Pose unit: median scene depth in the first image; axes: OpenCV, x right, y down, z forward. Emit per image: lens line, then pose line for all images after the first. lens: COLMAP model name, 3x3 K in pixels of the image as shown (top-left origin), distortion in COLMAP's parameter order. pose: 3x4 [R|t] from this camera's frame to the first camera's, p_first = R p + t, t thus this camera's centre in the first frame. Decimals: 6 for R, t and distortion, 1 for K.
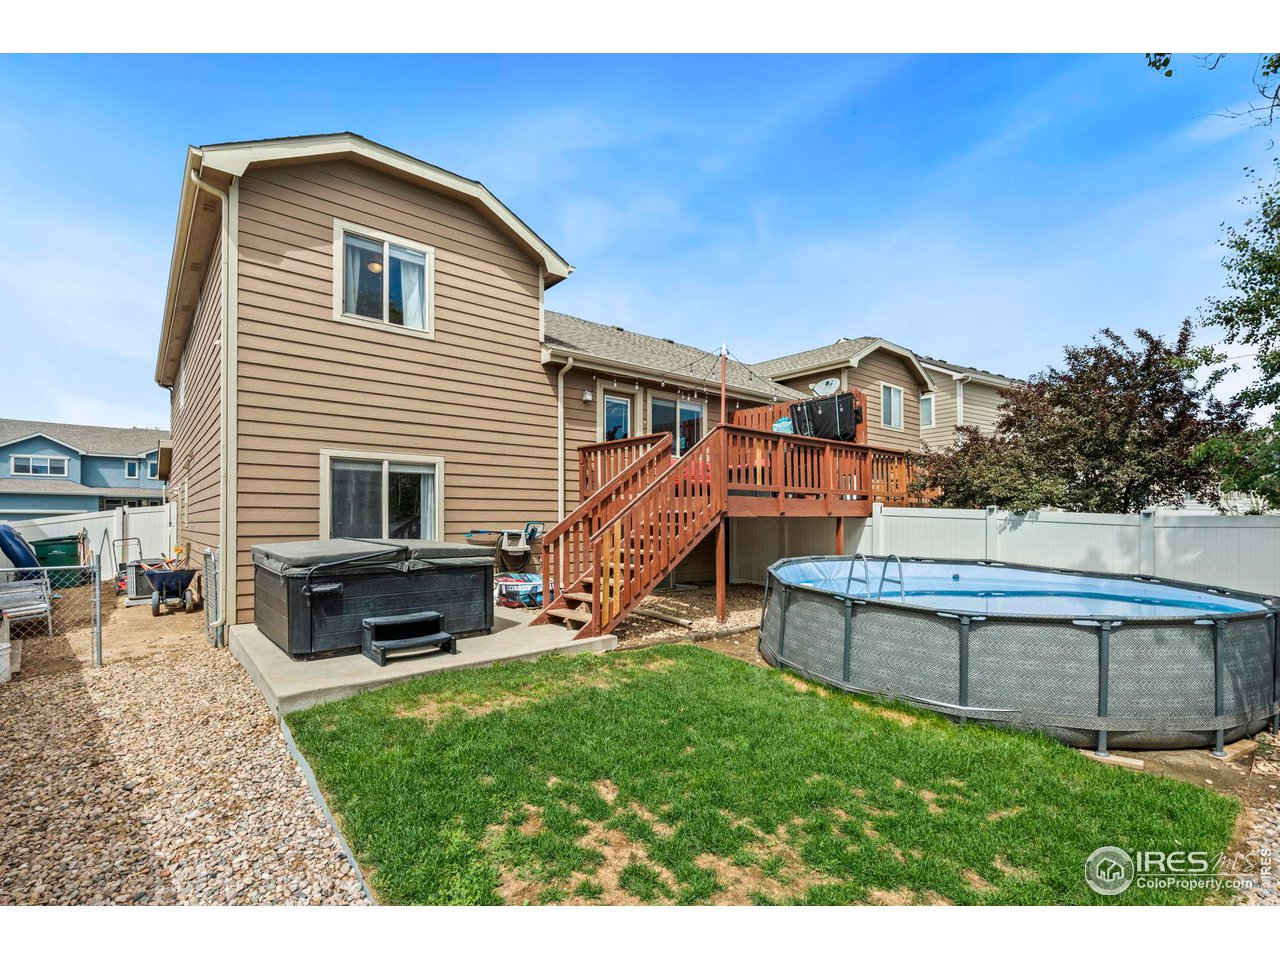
lens RADIAL K [[591.5, 0, 634.2], [0, 591.5, 518.2], [0, 0, 1]] dist [-0.003233, -0.000560]
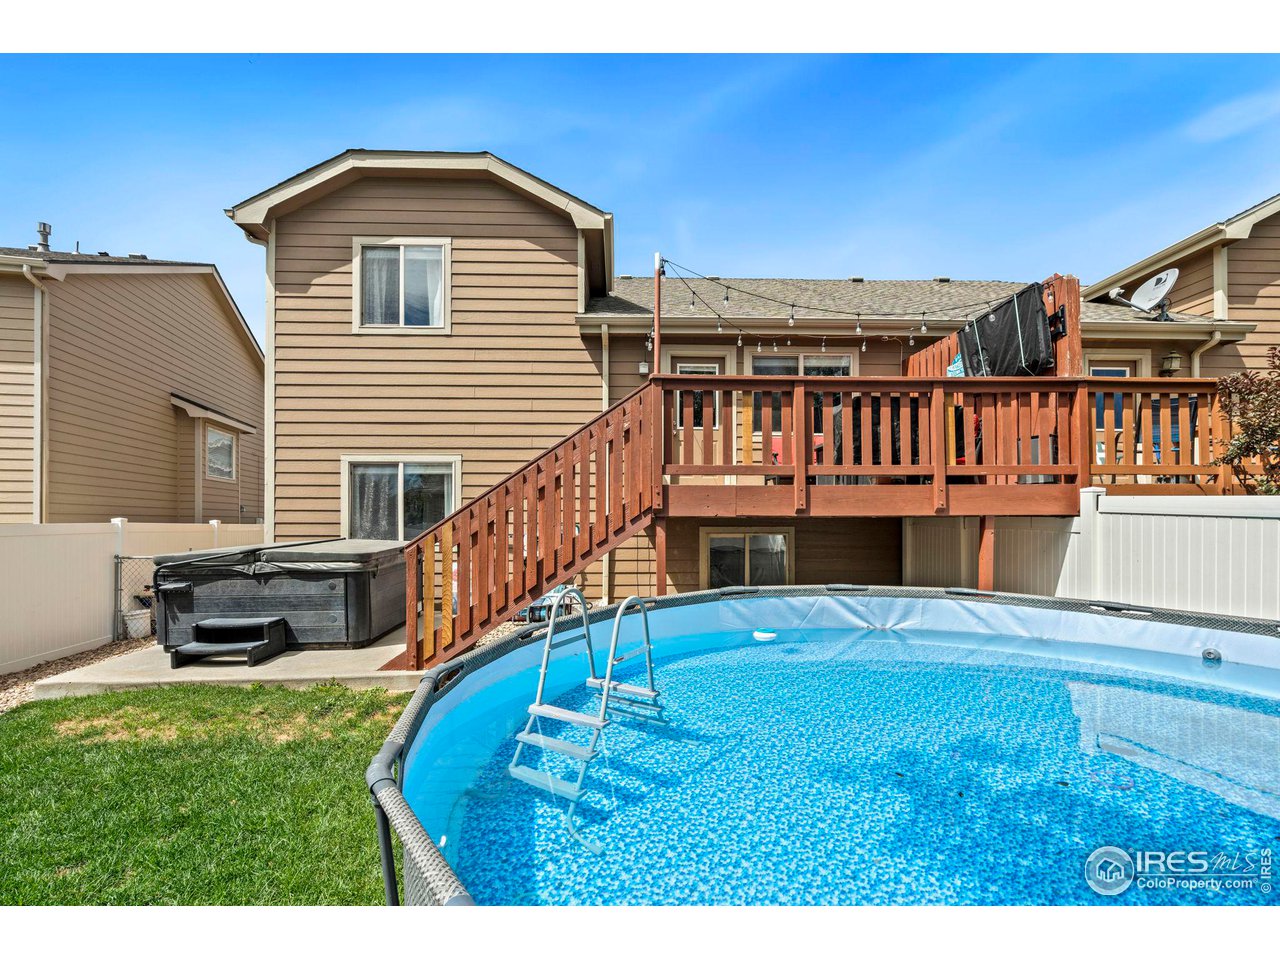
lens RADIAL K [[591.5, 0, 653.7], [0, 591.5, 521.0], [0, 0, 1]] dist [-0.003233, -0.000560]
pose [[0.787819, -0.000902, -0.615907, 0.482359], [0.001863, 0.999998, 0.000919, 0.001391], [0.615904, -0.001871, 0.787819, 0.419880]]
